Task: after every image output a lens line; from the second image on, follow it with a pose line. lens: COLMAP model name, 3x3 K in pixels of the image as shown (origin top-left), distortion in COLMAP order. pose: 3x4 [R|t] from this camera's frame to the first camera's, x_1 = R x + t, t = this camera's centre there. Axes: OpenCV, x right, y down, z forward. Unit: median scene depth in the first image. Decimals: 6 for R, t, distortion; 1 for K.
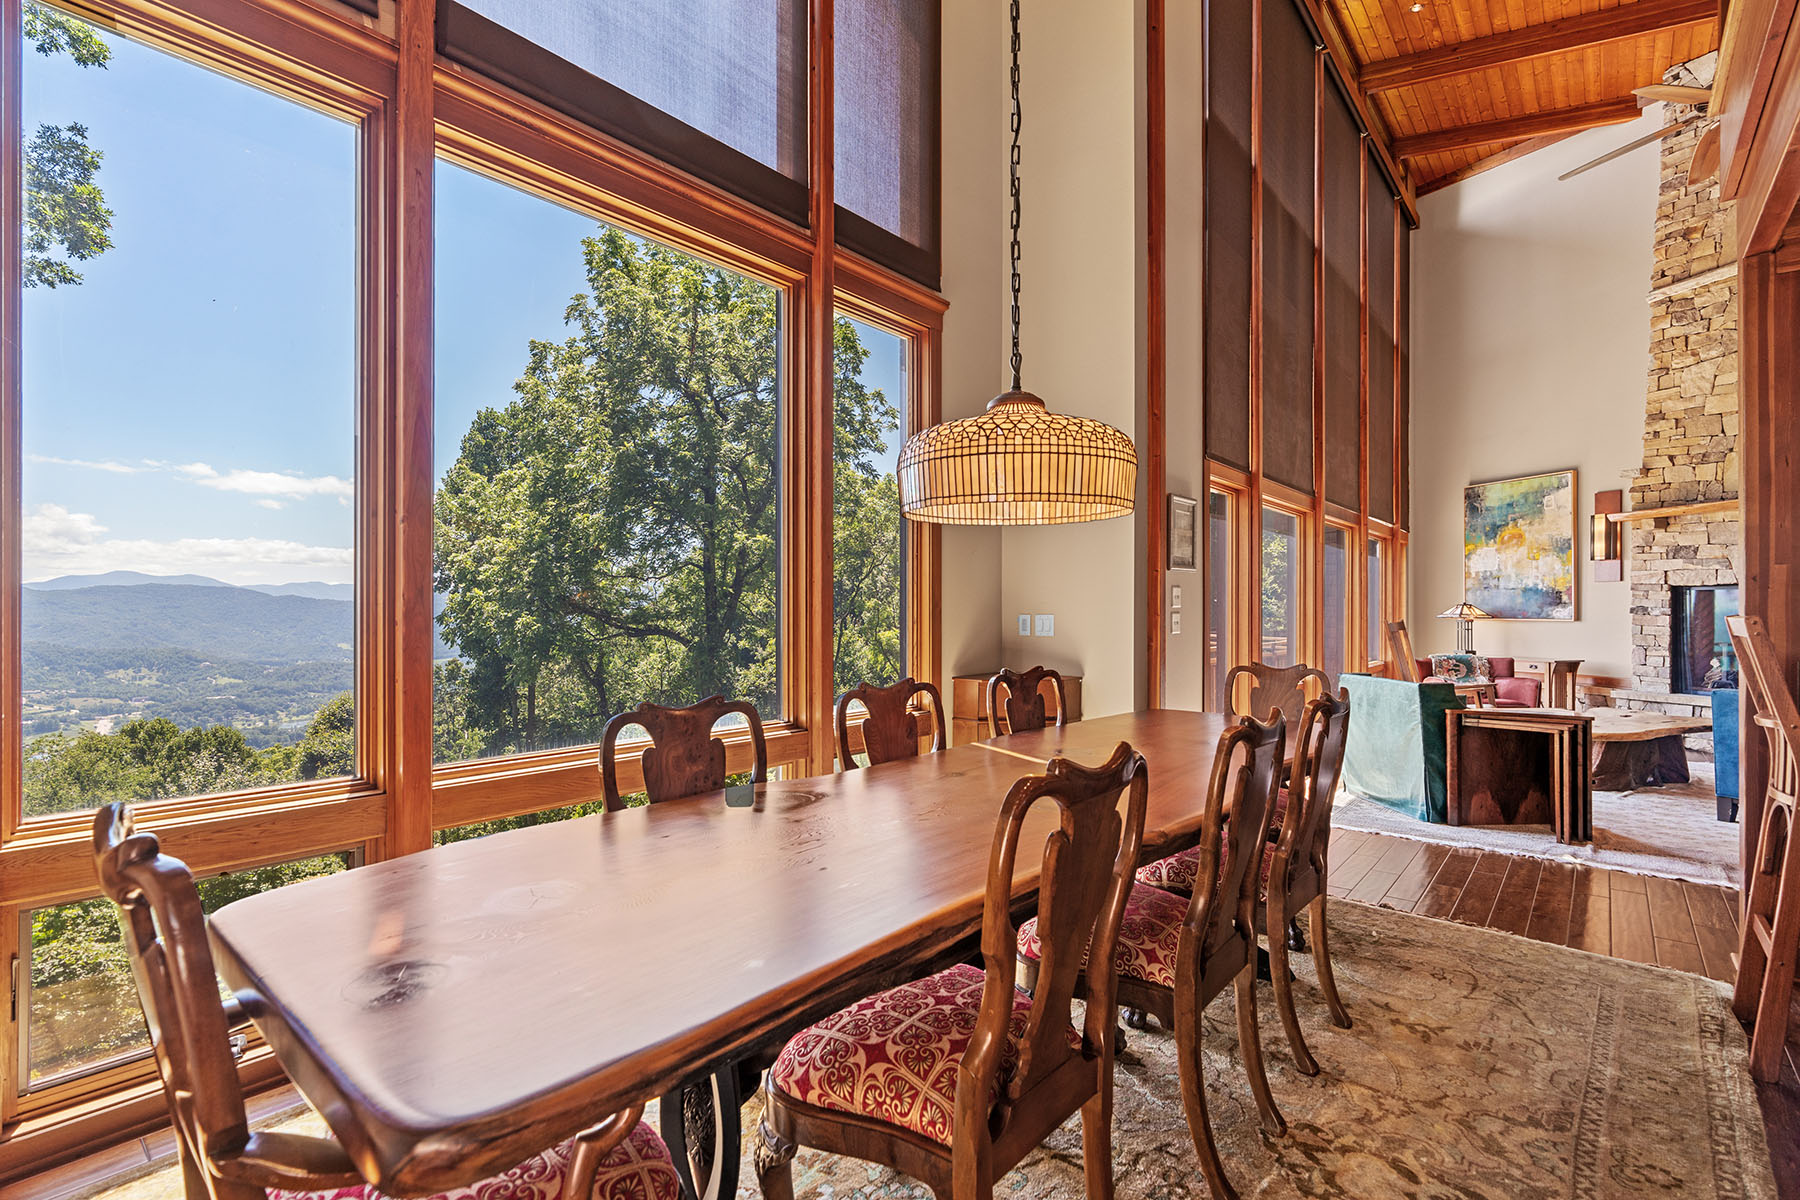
lens RADIAL K [[834.9, 0, 899.7], [0, 834.9, 590.5], [0, 0, 1]] dist [-0.002597, 0.000150]
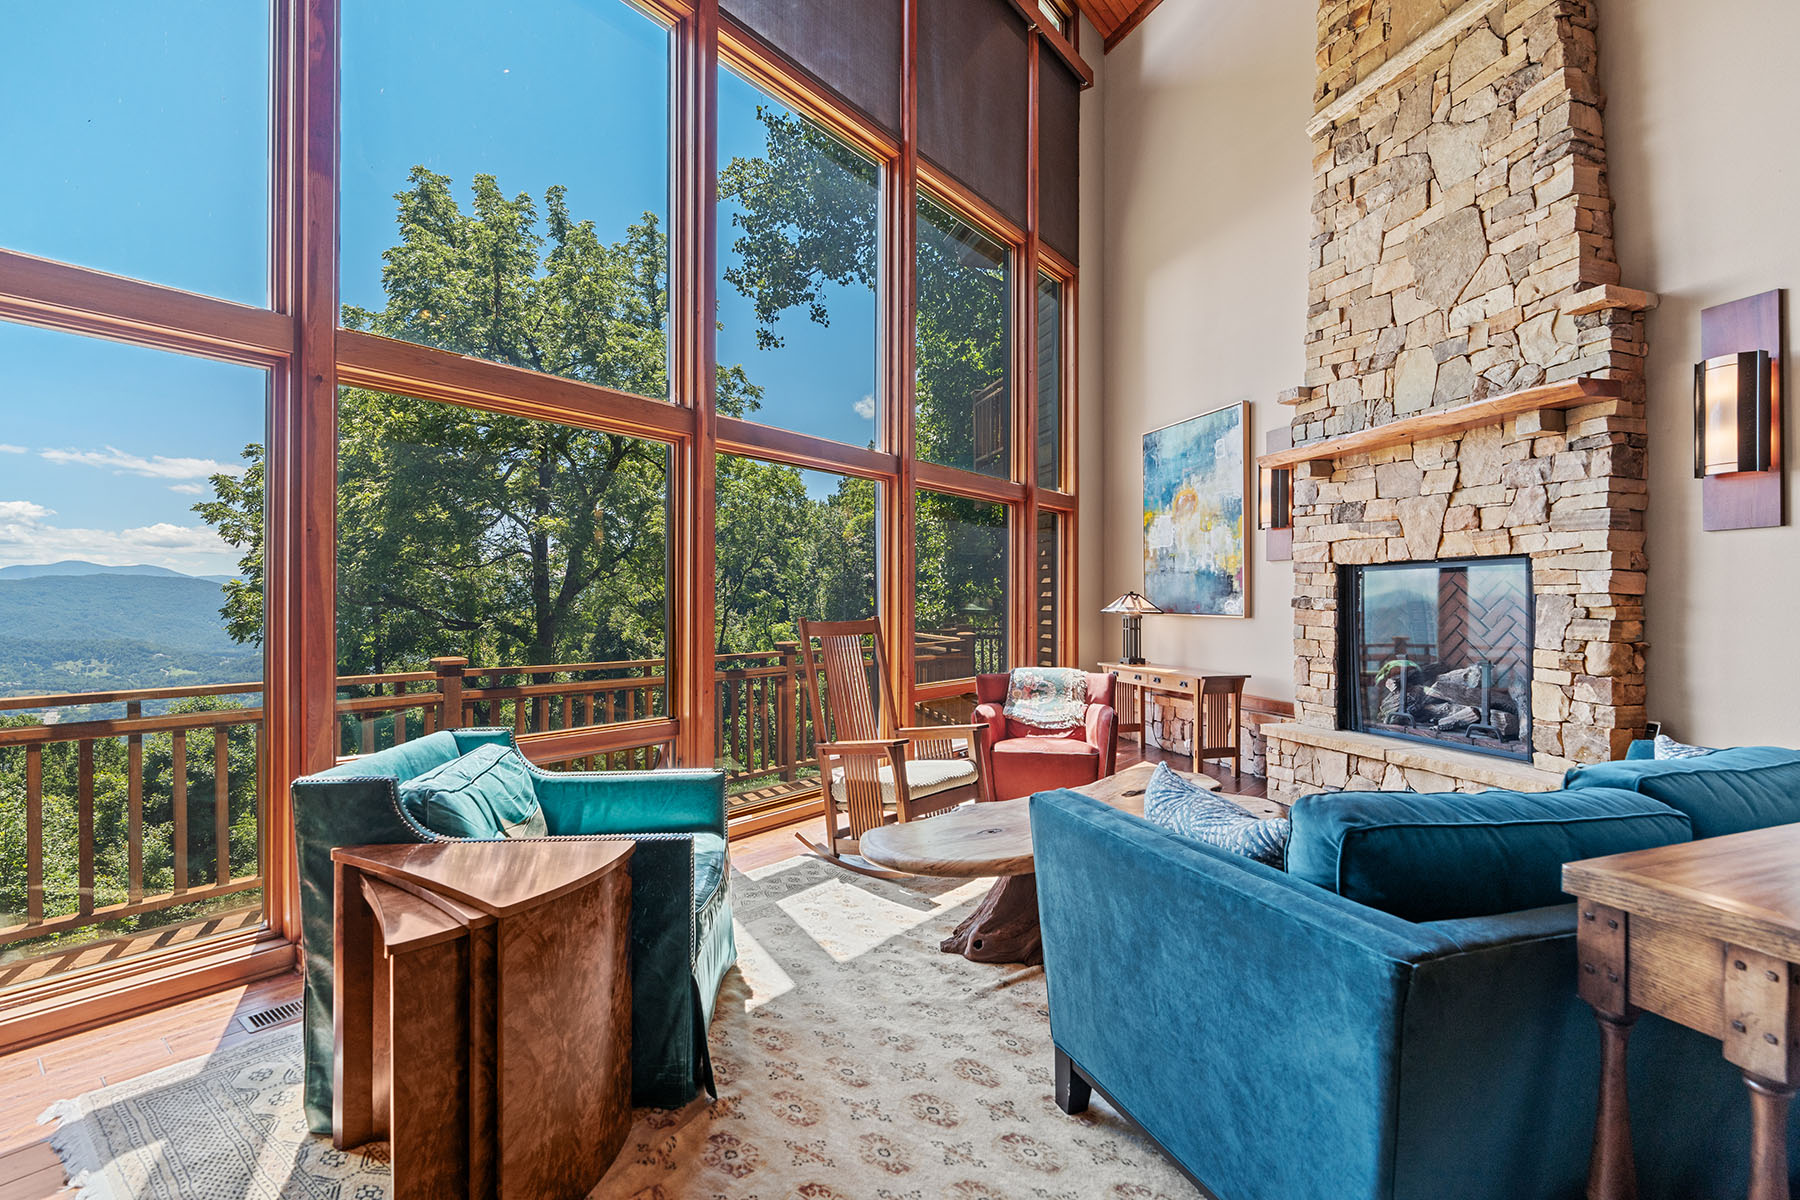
lens RADIAL K [[815.3, 0, 902.2], [0, 815.3, 580.9], [0, 0, 1]] dist [-0.006924, 0.000405]
pose [[0.999220, 0.003150, 0.039356, 0.493184], [-0.003041, 0.999991, -0.002825, 0.008556], [-0.039365, 0.002703, 0.999221, 0.331776]]
